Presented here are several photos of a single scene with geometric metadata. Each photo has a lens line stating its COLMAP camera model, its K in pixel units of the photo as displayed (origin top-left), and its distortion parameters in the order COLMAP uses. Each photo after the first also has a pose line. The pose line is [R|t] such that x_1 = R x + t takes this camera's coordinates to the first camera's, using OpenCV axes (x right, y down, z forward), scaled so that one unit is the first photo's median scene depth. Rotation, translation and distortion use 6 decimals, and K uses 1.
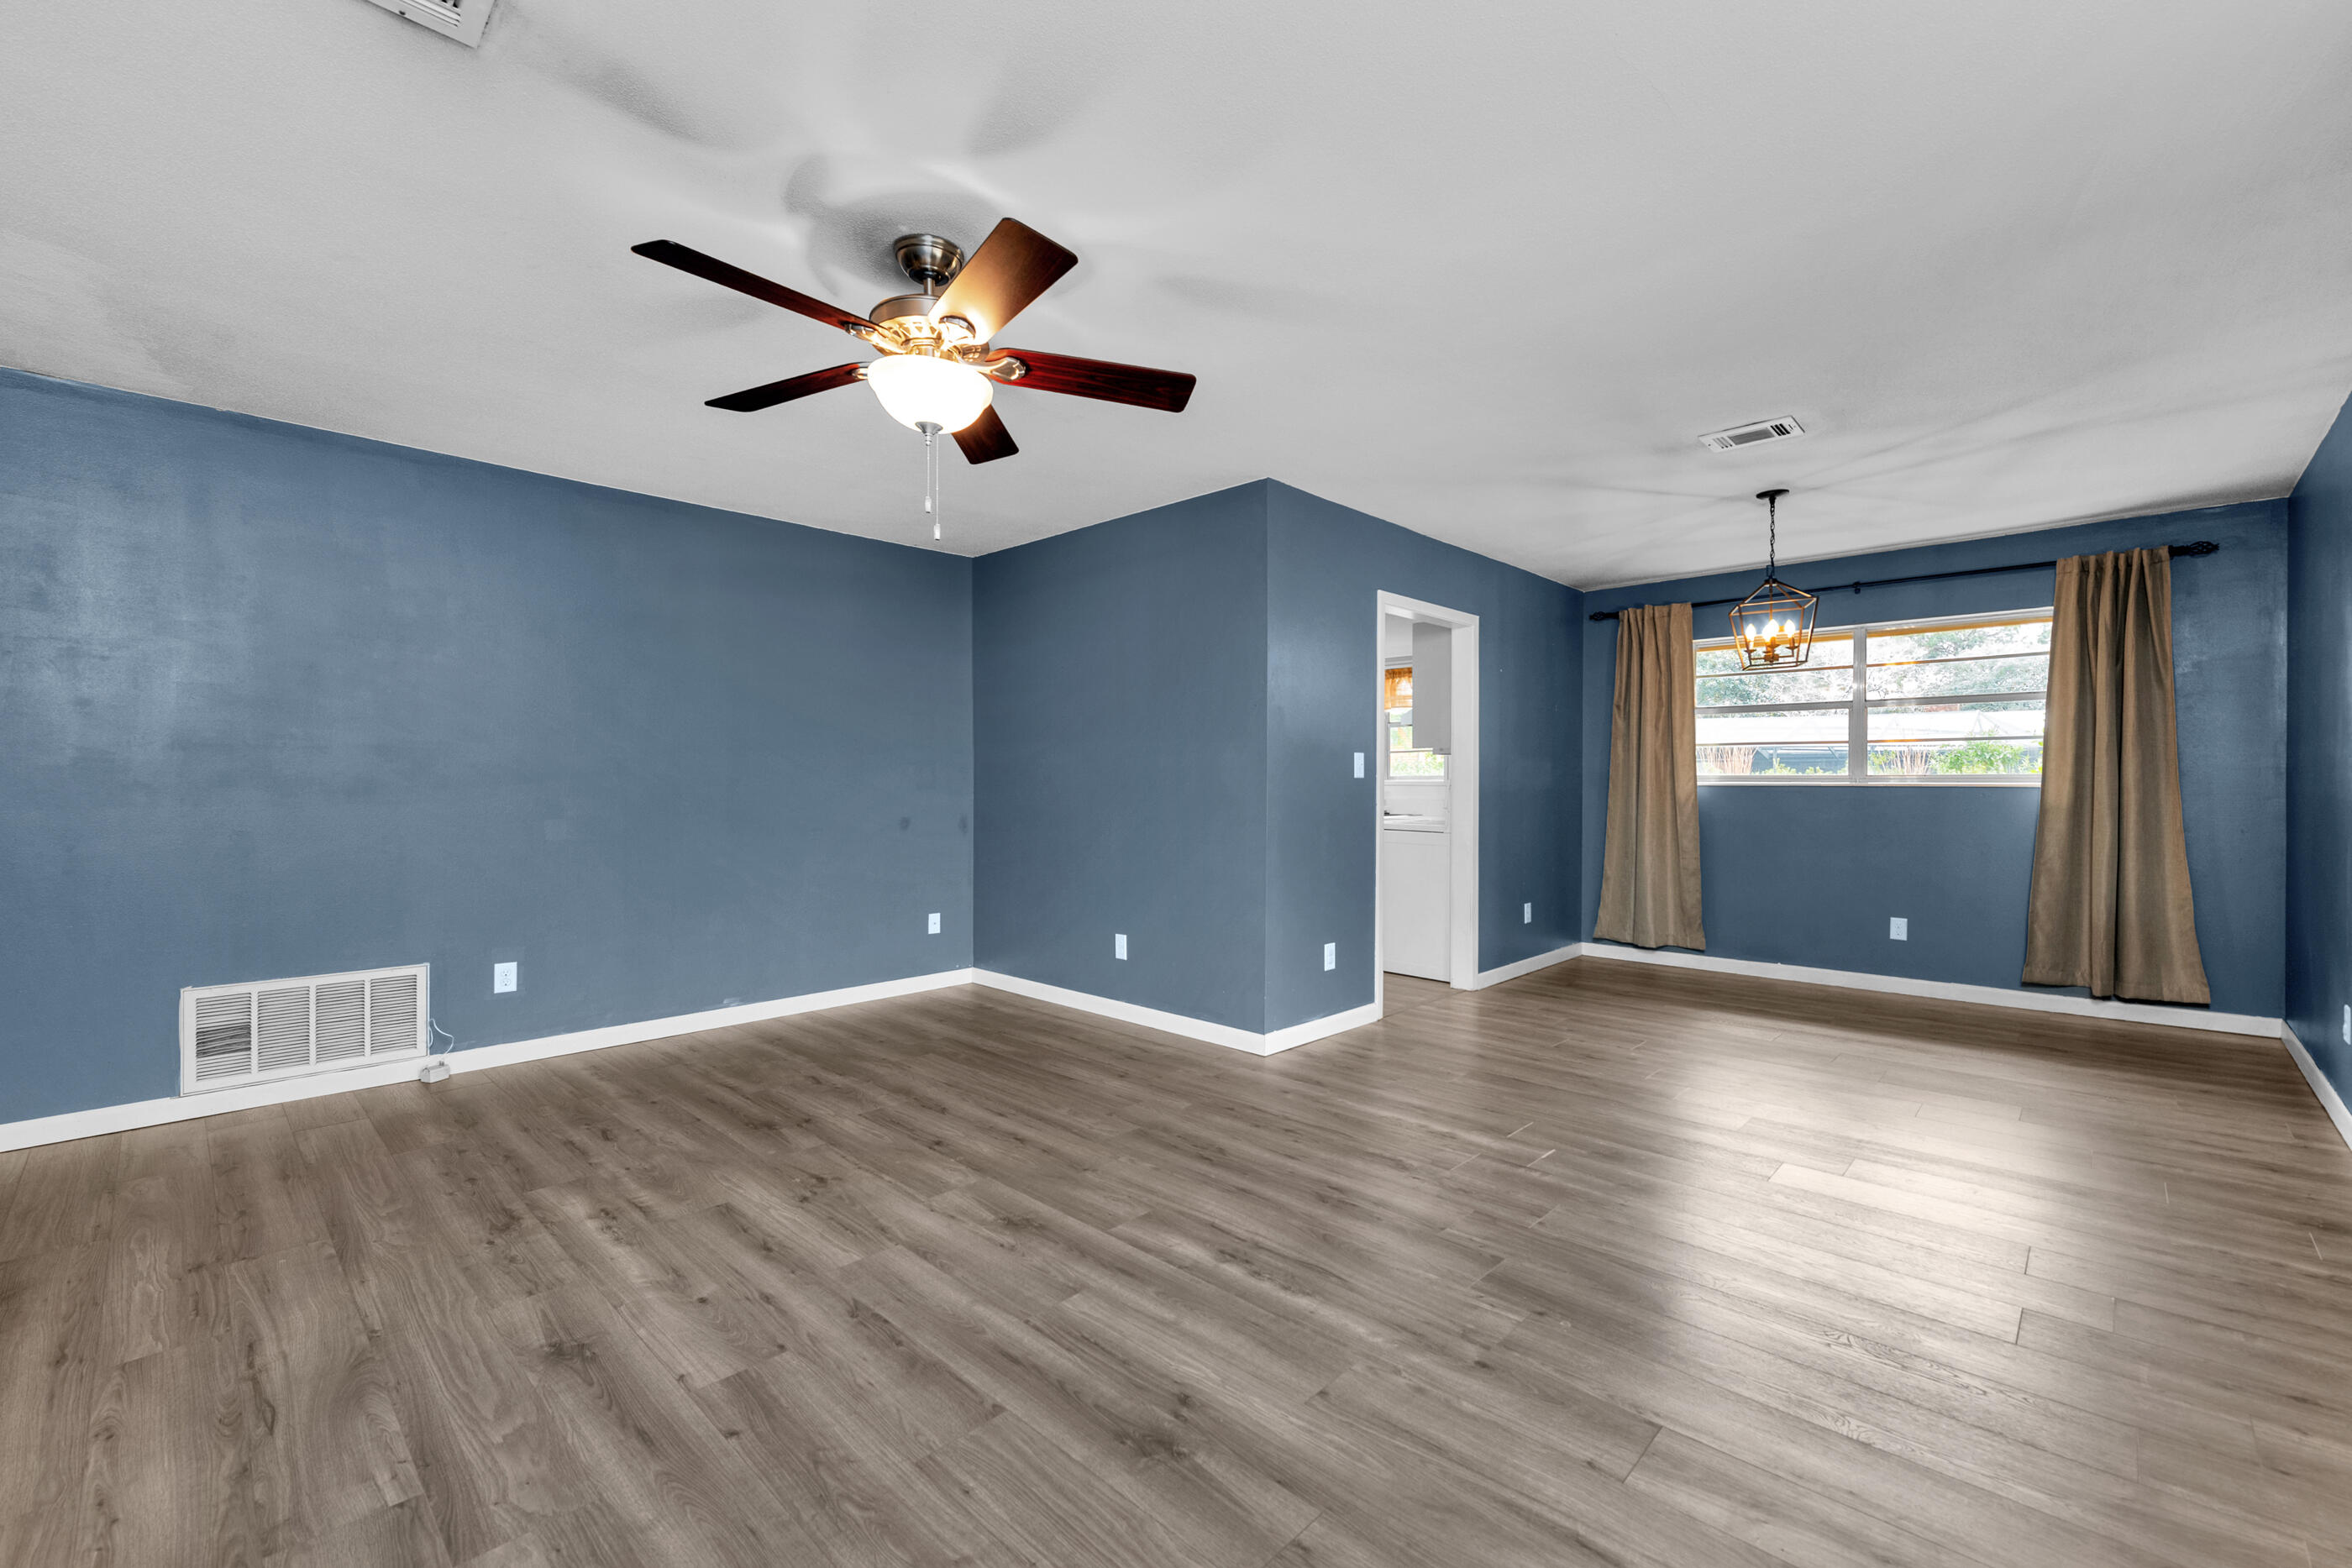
lens RADIAL K [[1000.7, 0, 1280.4], [0, 1000.7, 785.7], [0, 0, 1]] dist [0.000104, -0.000539]
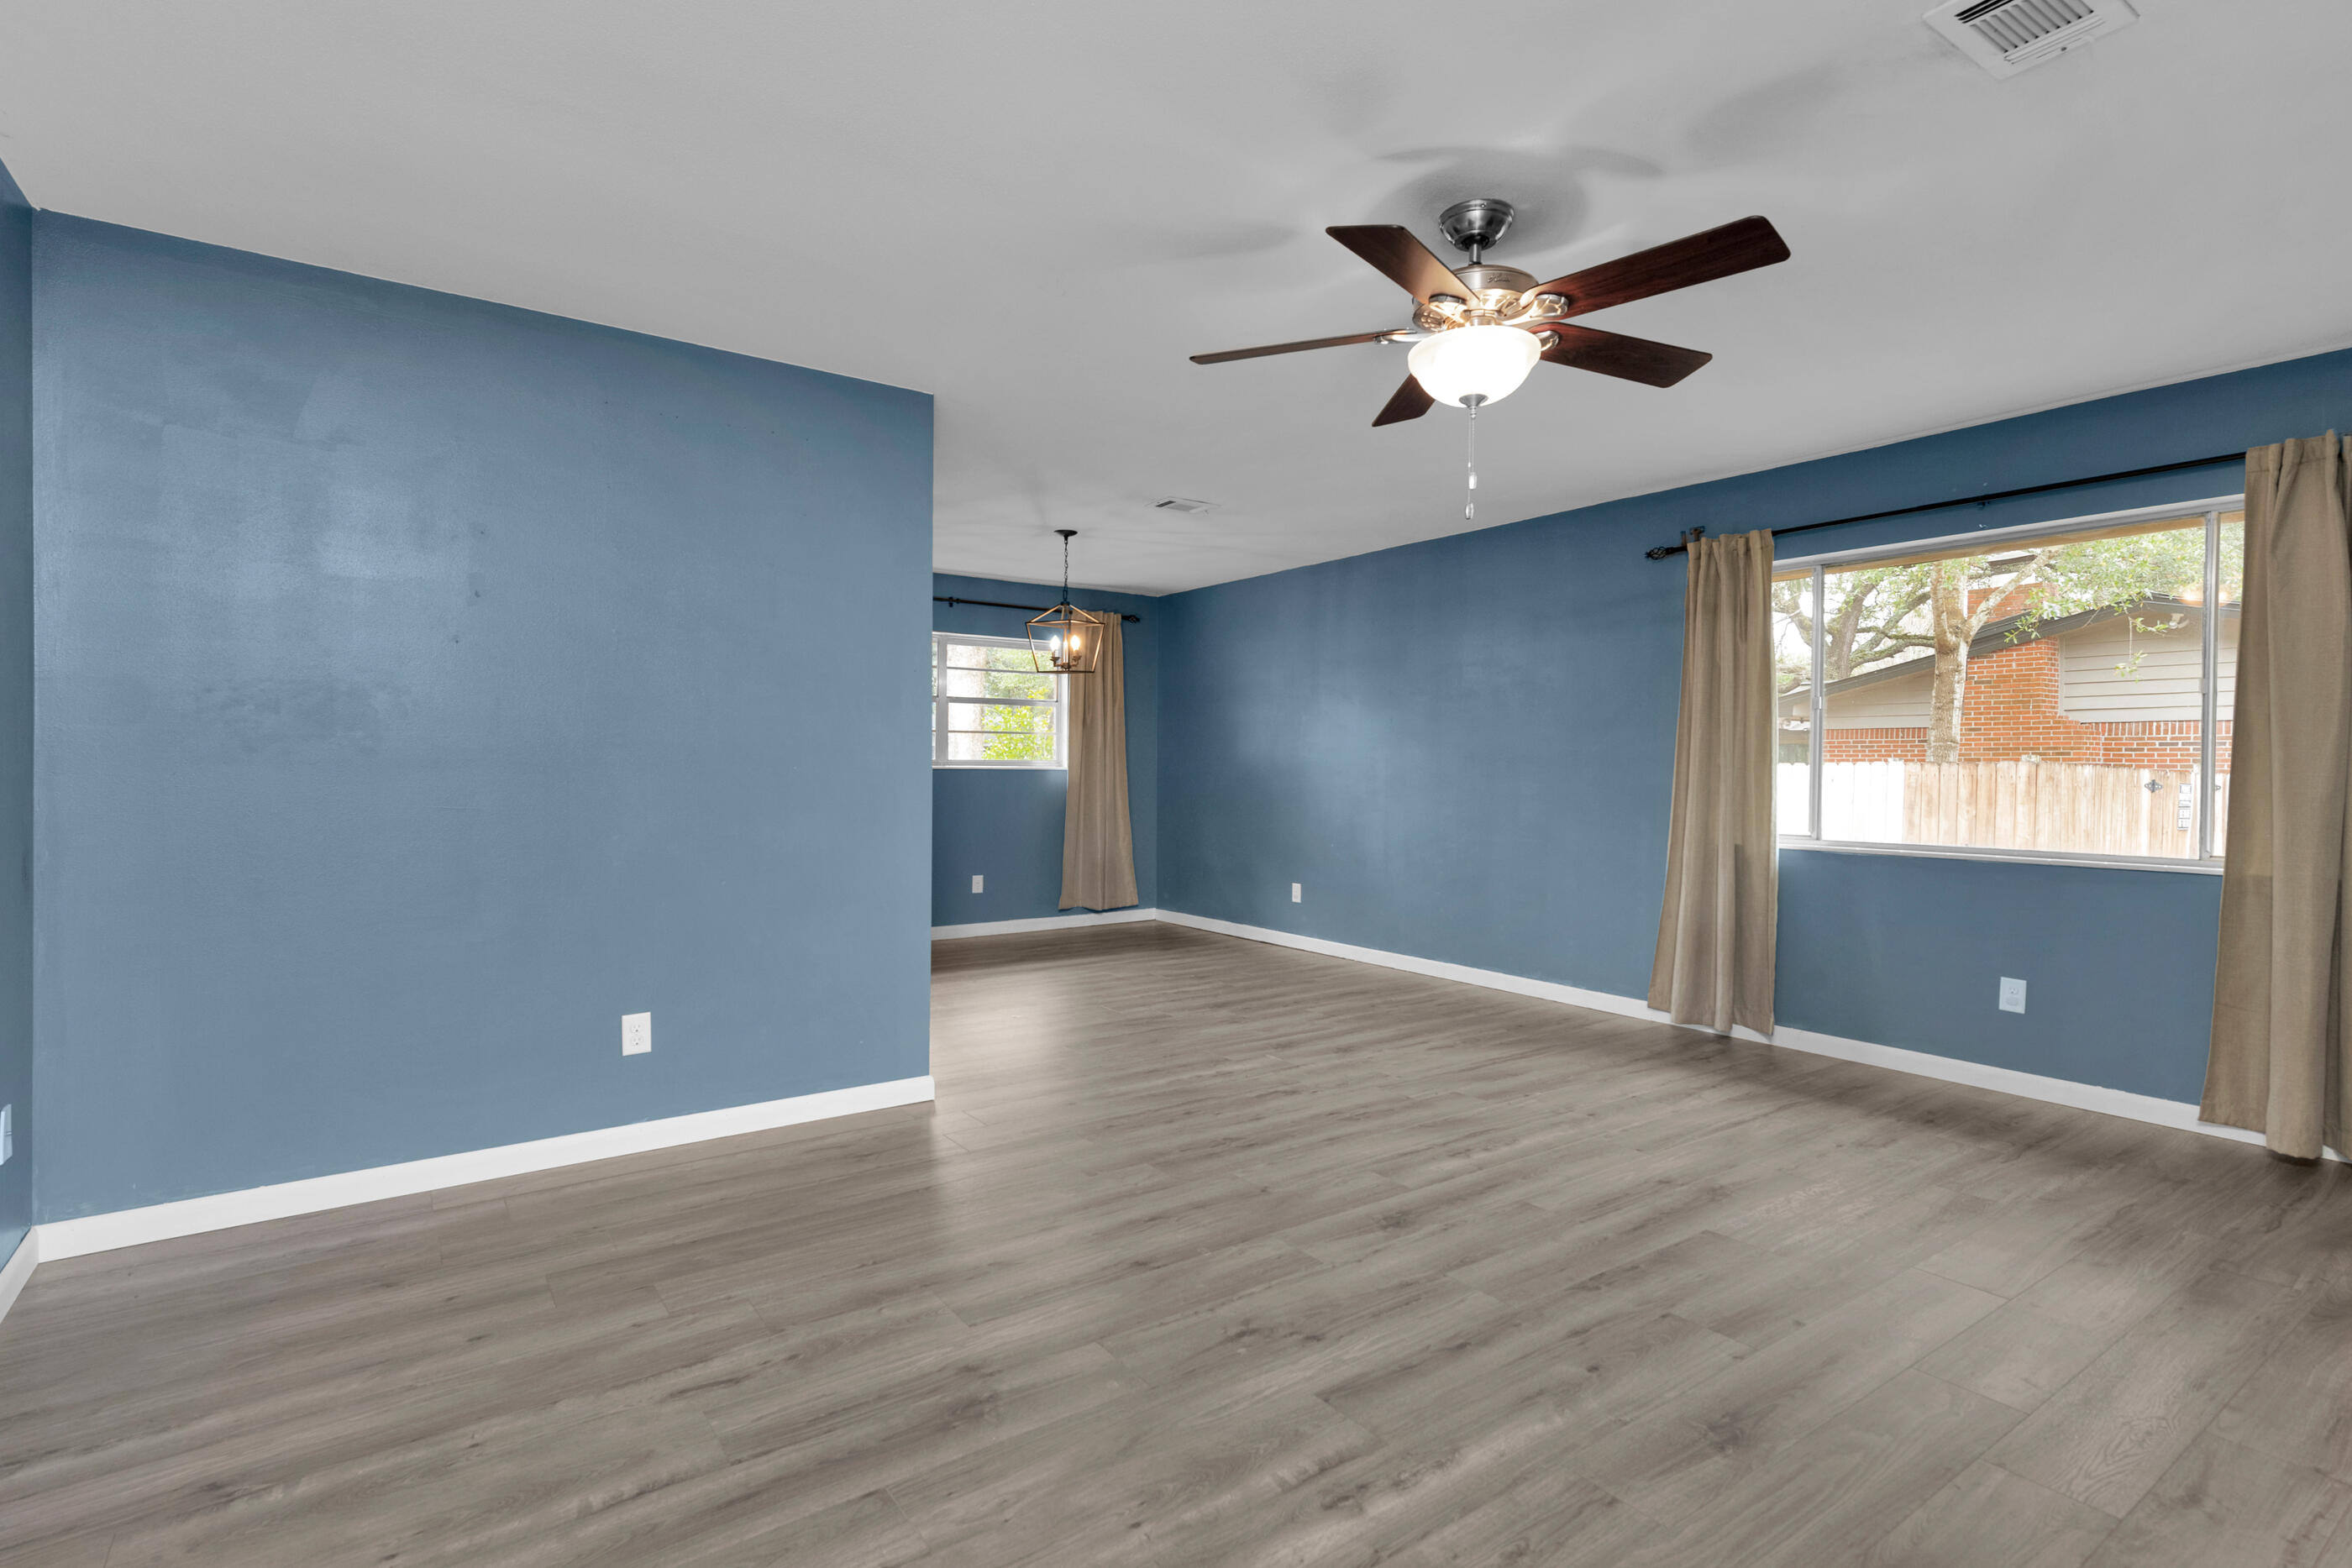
lens RADIAL K [[1105.5, 0, 1160.9], [0, 1105.5, 774.0], [0, 0, 1]] dist [0.013688, 0.000009]
pose [[0.236453, -0.007566, 0.971613, -1.269457], [0.000816, 0.999971, 0.007588, -0.004461], [-0.971643, -0.001002, 0.236452, 0.905220]]
